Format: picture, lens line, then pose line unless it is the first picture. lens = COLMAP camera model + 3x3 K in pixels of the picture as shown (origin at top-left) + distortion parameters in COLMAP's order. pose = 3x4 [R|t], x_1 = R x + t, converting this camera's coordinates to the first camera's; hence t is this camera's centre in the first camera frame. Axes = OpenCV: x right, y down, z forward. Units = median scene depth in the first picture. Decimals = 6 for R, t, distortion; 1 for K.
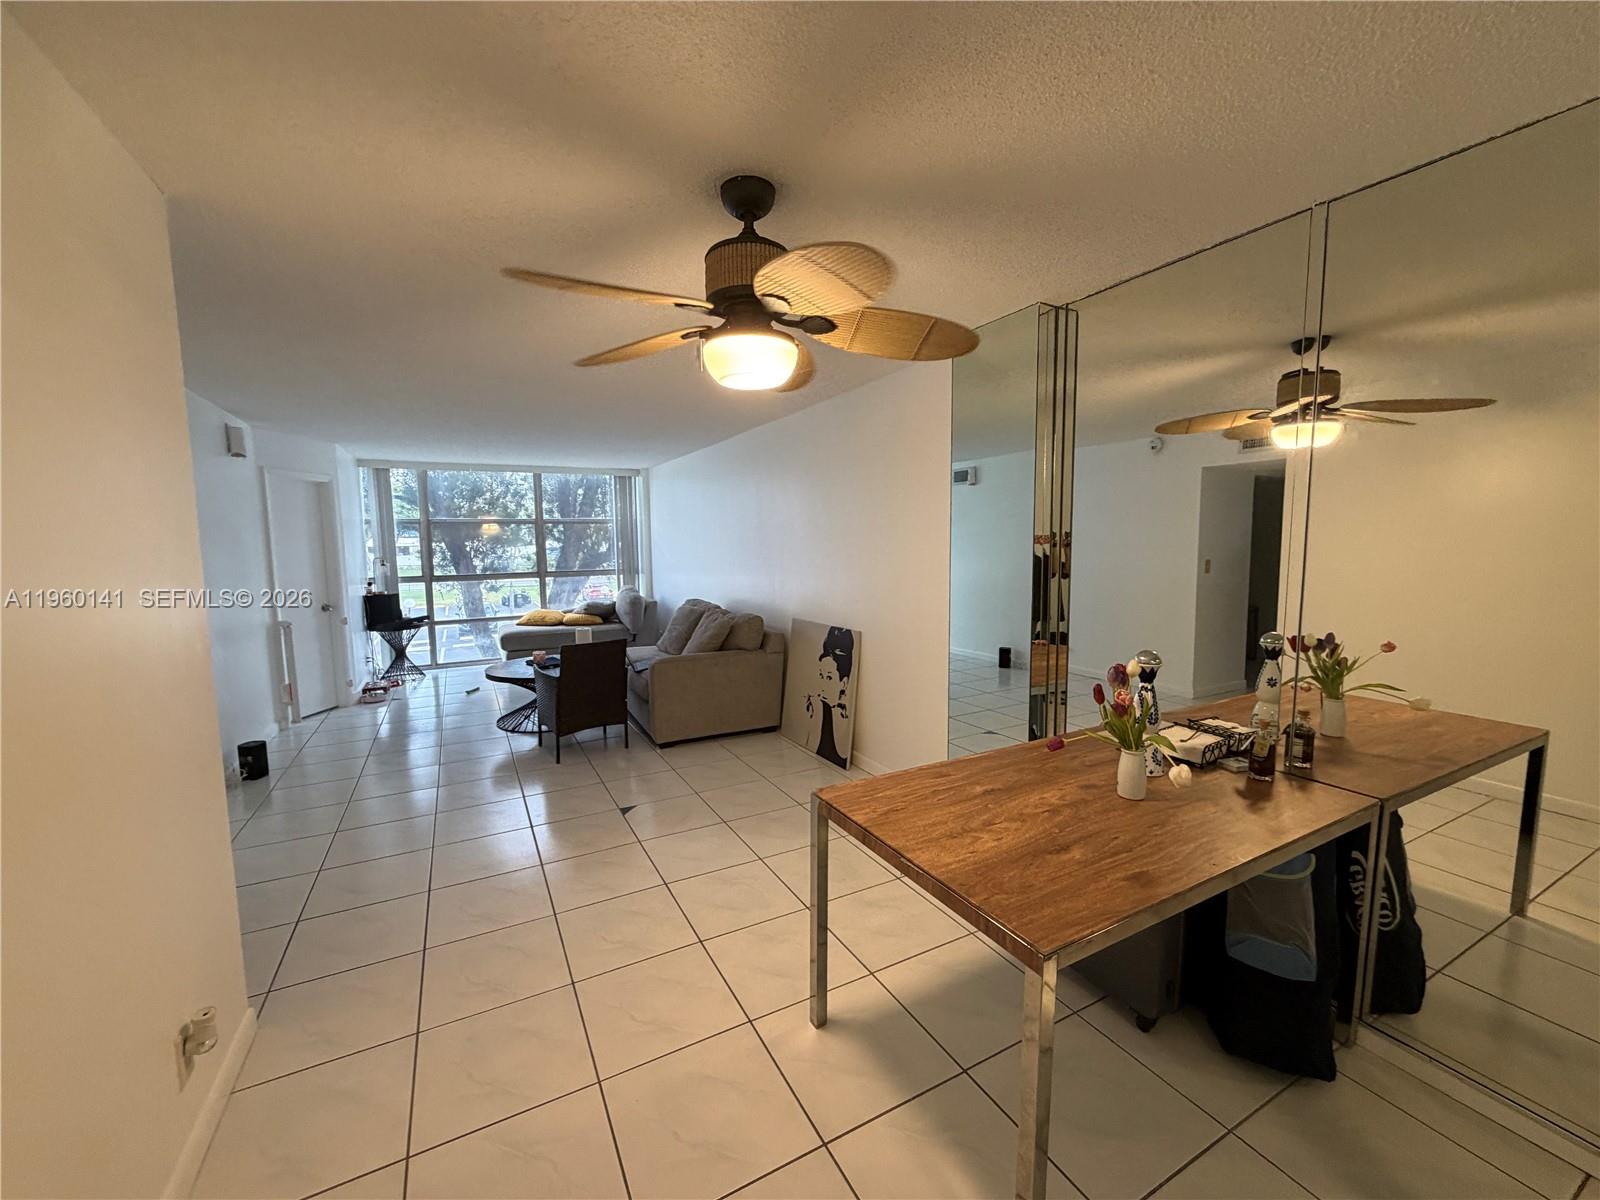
lens RADIAL K [[638.7, 0, 793.8], [0, 638.7, 603.6], [0, 0, 1]] dist [-0.000237, -0.000271]
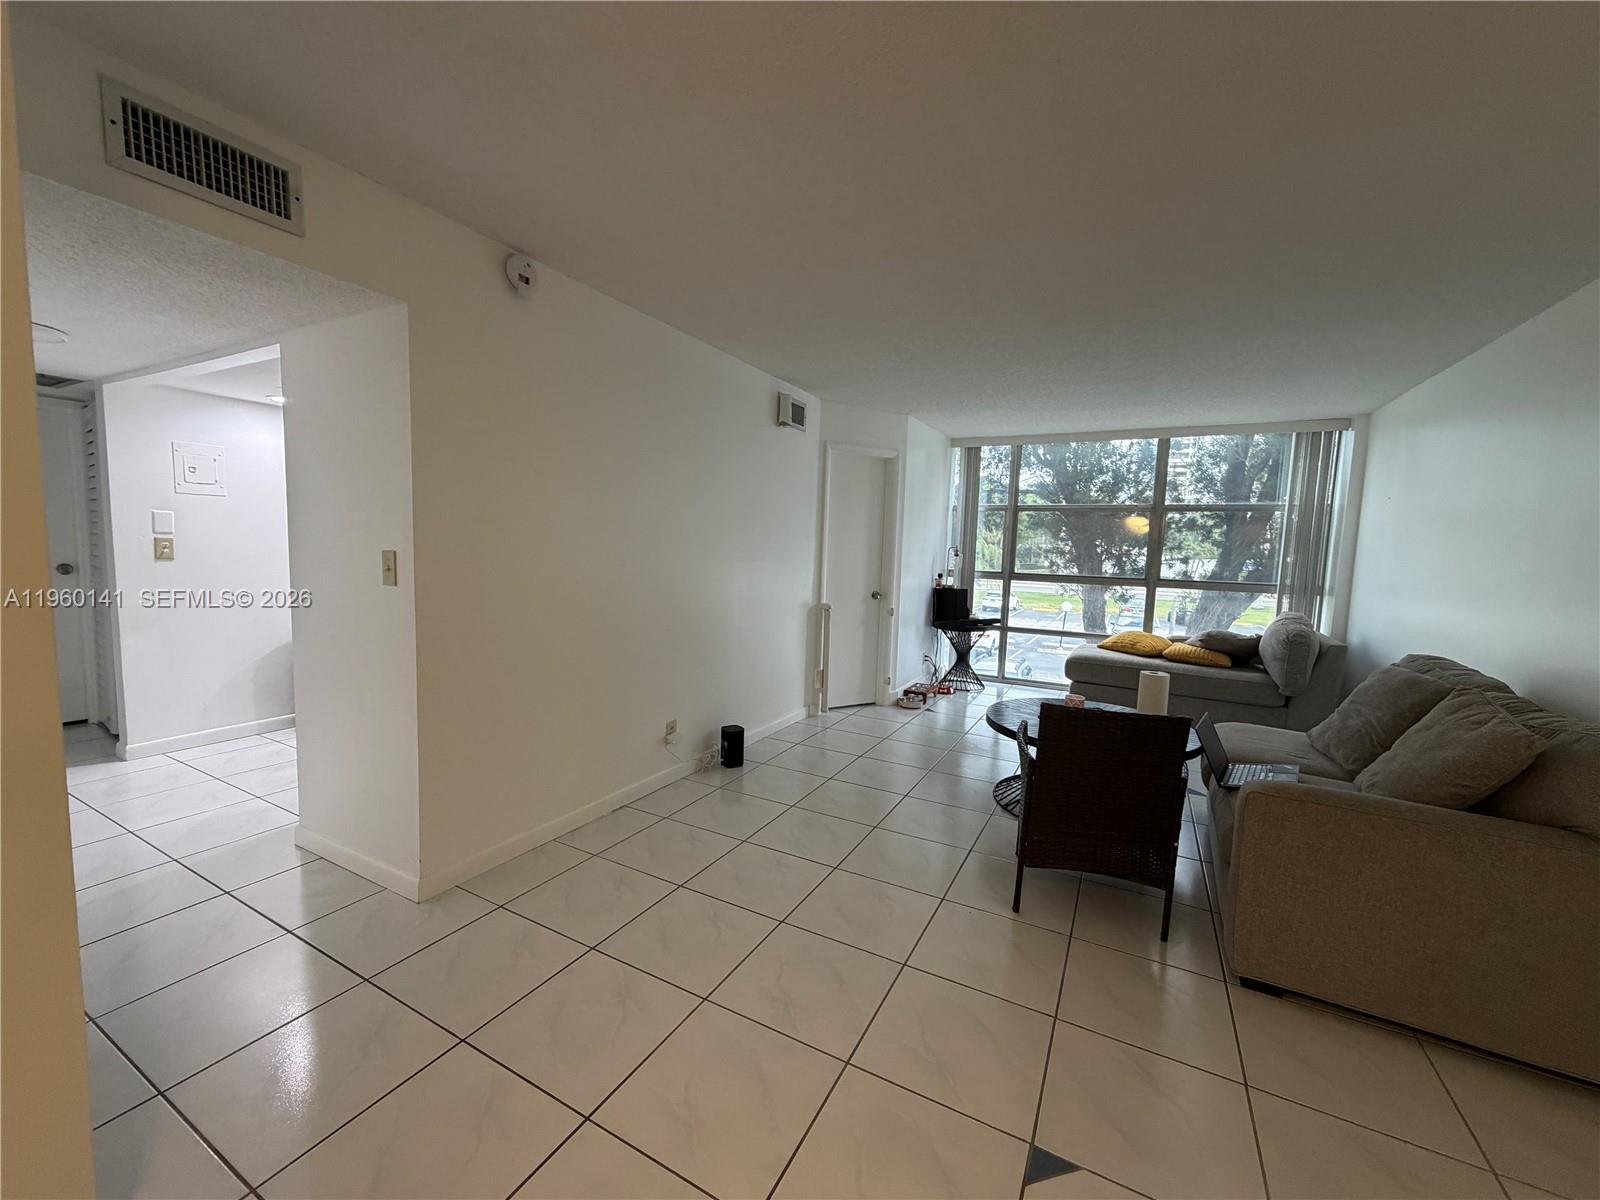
lens RADIAL K [[638.7, 0, 793.8], [0, 638.7, 603.6], [0, 0, 1]] dist [-0.000237, -0.000271]
pose [[0.555915, 0.108804, -0.824088, -0.030999], [-0.121060, 0.991424, 0.049233, -0.010310], [0.822377, 0.072394, 0.564319, 0.311395]]
